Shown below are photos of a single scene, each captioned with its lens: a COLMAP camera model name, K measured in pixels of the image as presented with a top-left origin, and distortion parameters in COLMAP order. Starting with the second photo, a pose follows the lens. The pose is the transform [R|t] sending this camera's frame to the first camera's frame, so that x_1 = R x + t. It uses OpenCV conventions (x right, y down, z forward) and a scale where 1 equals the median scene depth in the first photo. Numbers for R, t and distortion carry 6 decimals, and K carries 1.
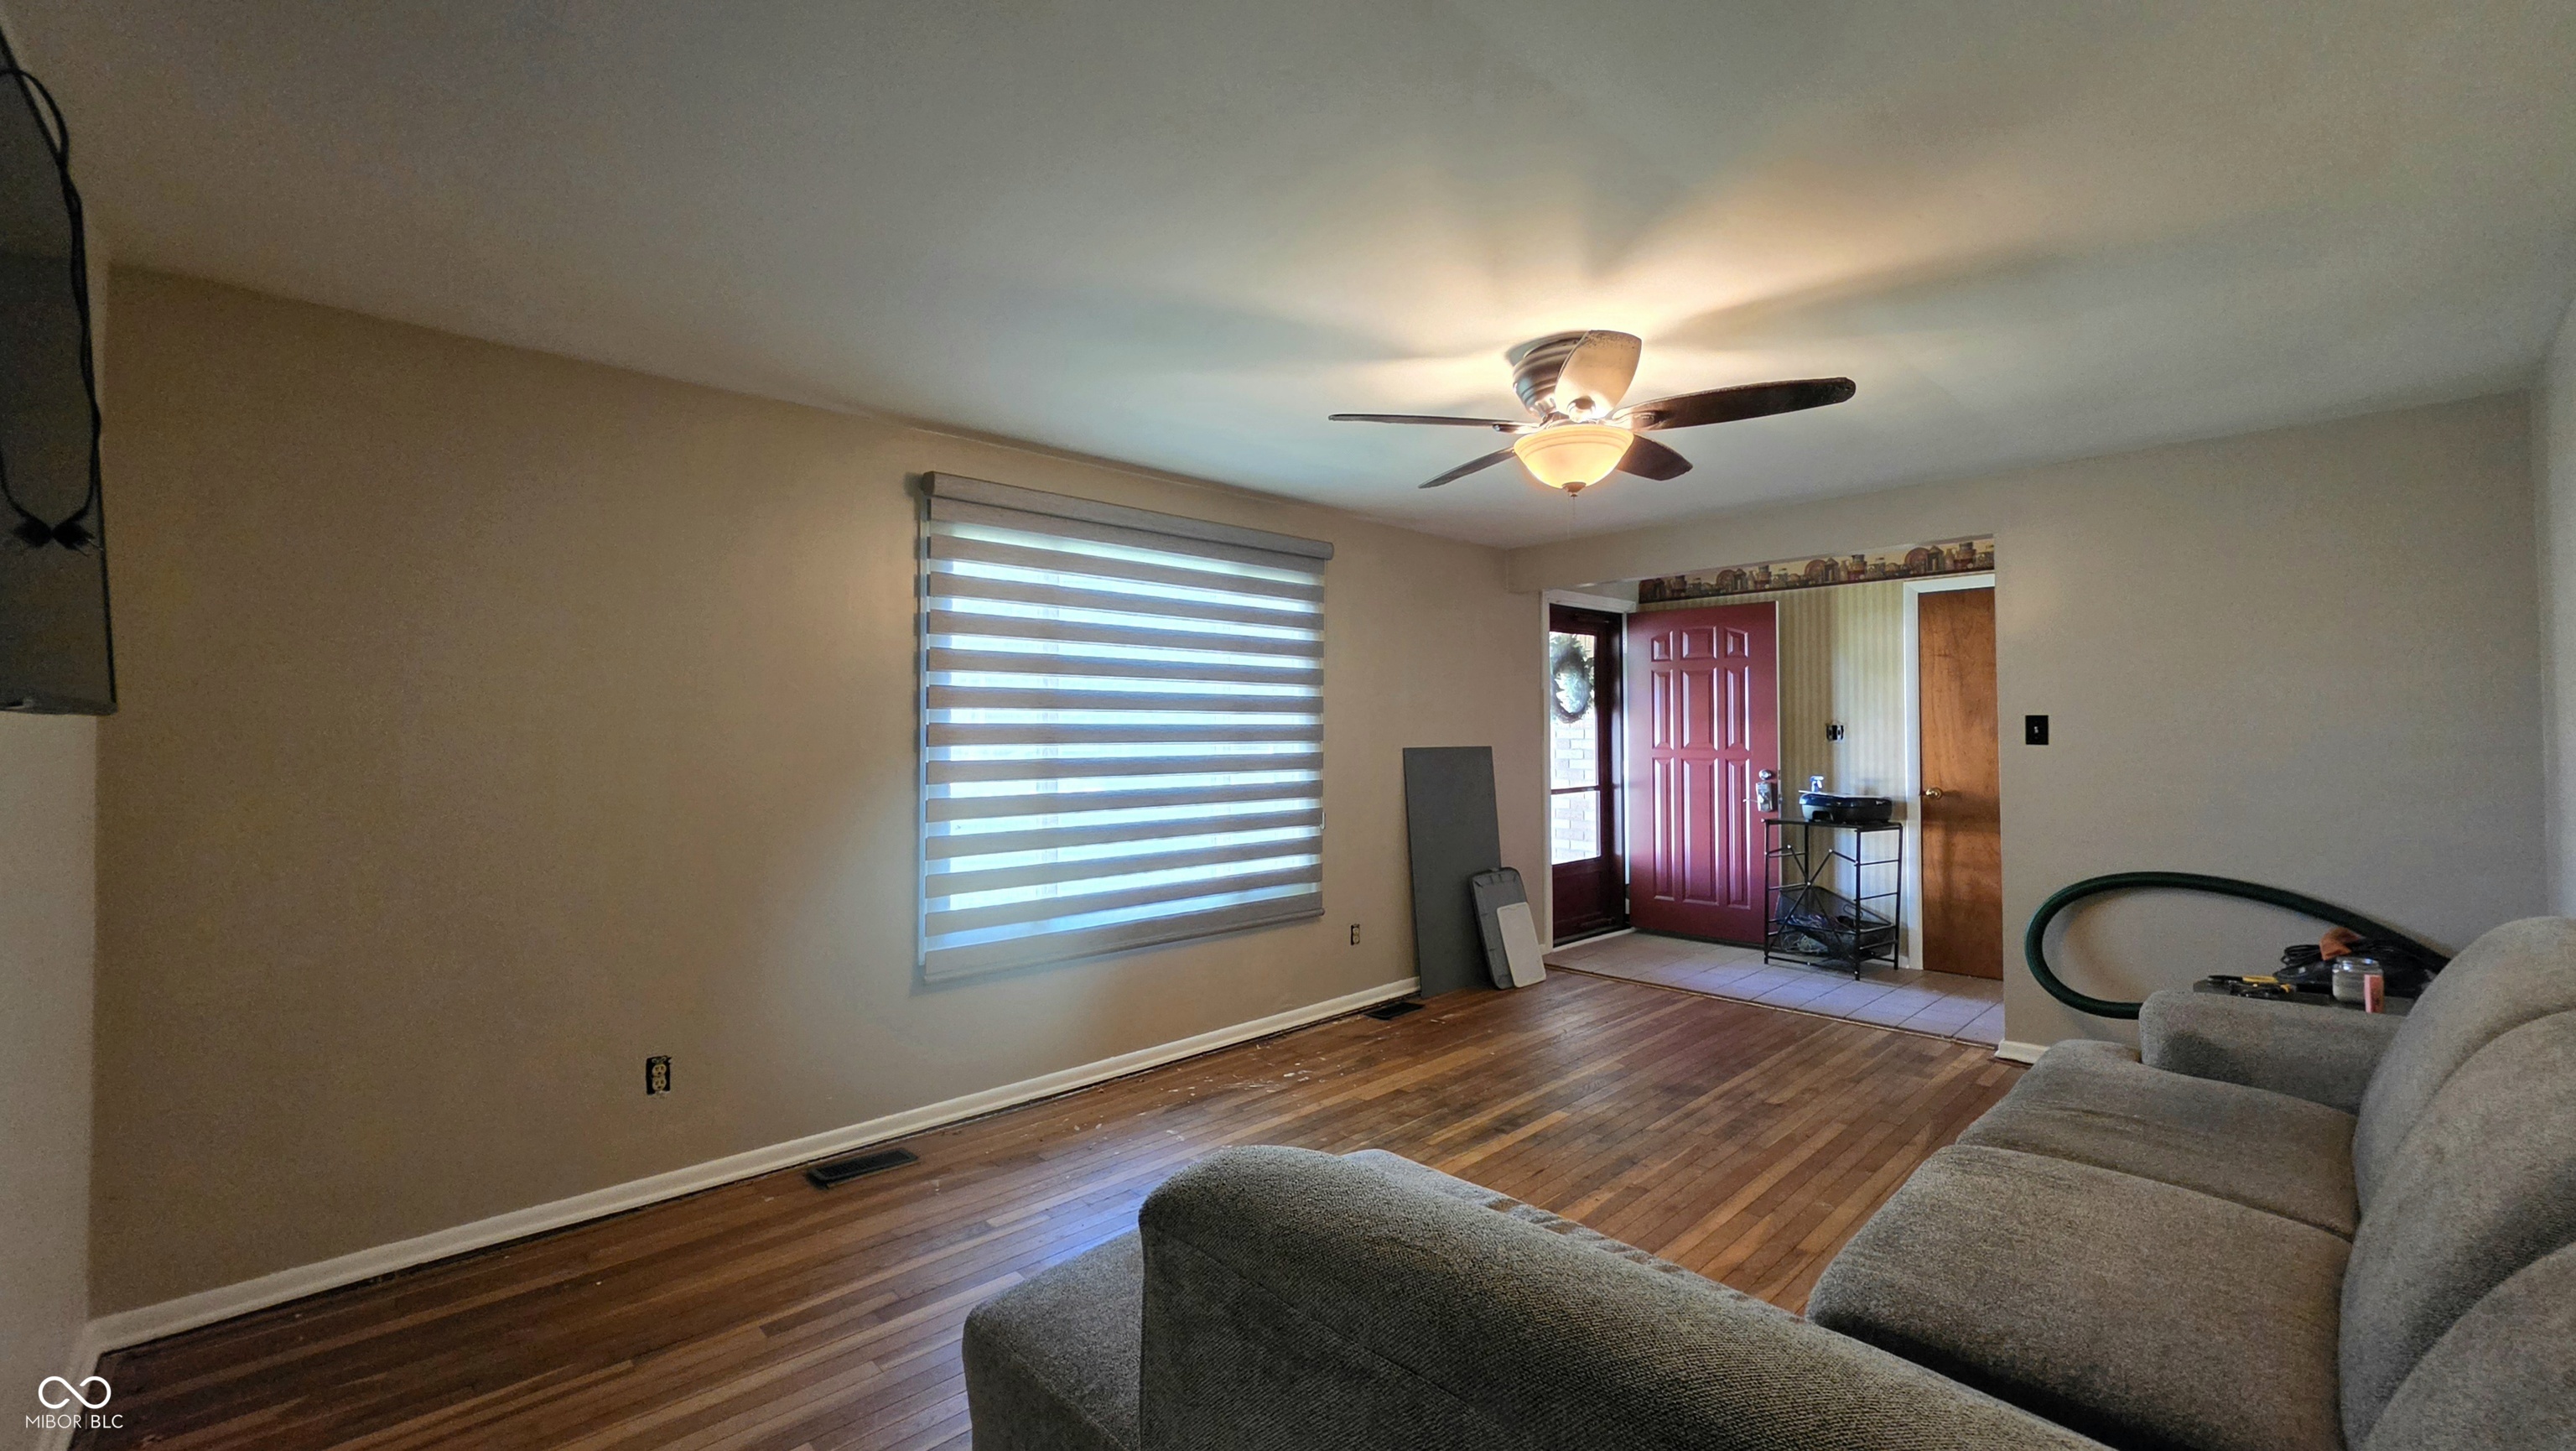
lens RADIAL K [[1029.4, 0, 1292.7], [0, 1029.4, 718.0], [0, 0, 1]] dist [-0.002887, -0.000112]
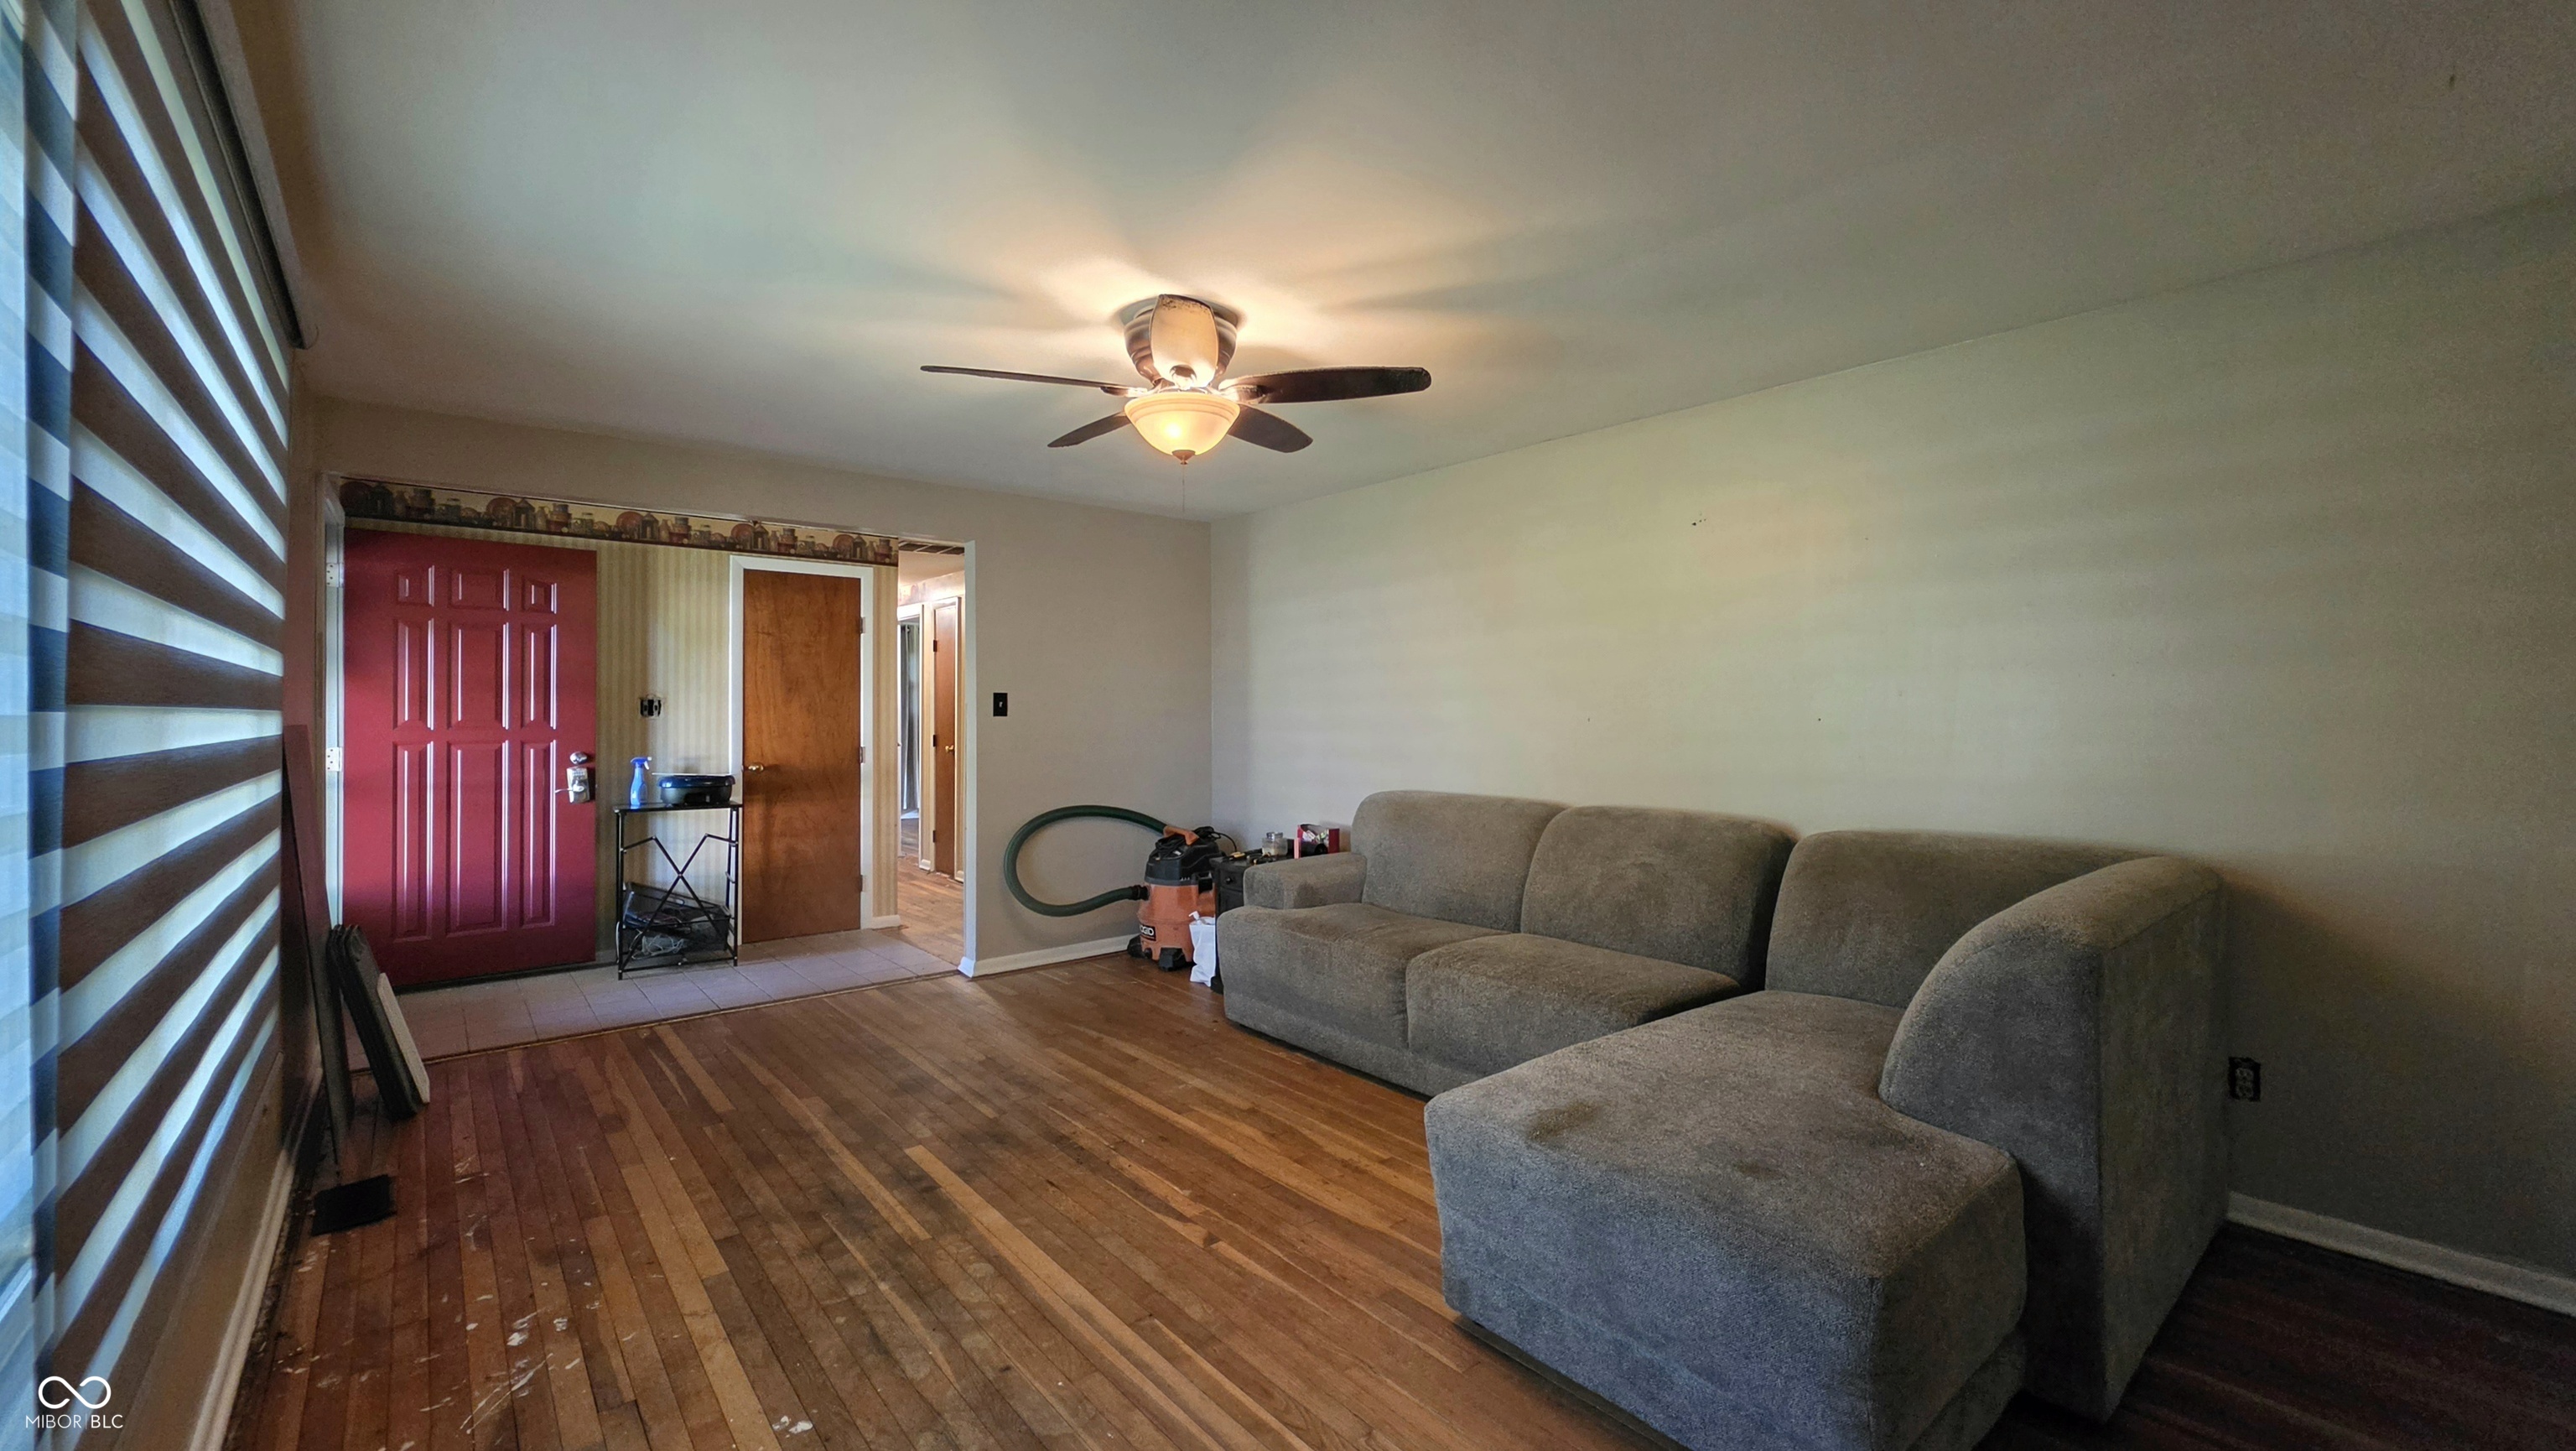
lens RADIAL K [[1029.4, 0, 1290.2], [0, 1029.4, 718.8], [0, 0, 1]] dist [-0.002887, -0.000112]
pose [[0.064277, -0.002177, 0.997930, -0.357741], [-0.014537, 0.999889, 0.003118, 0.013640], [-0.997826, -0.014708, 0.064238, 0.405008]]
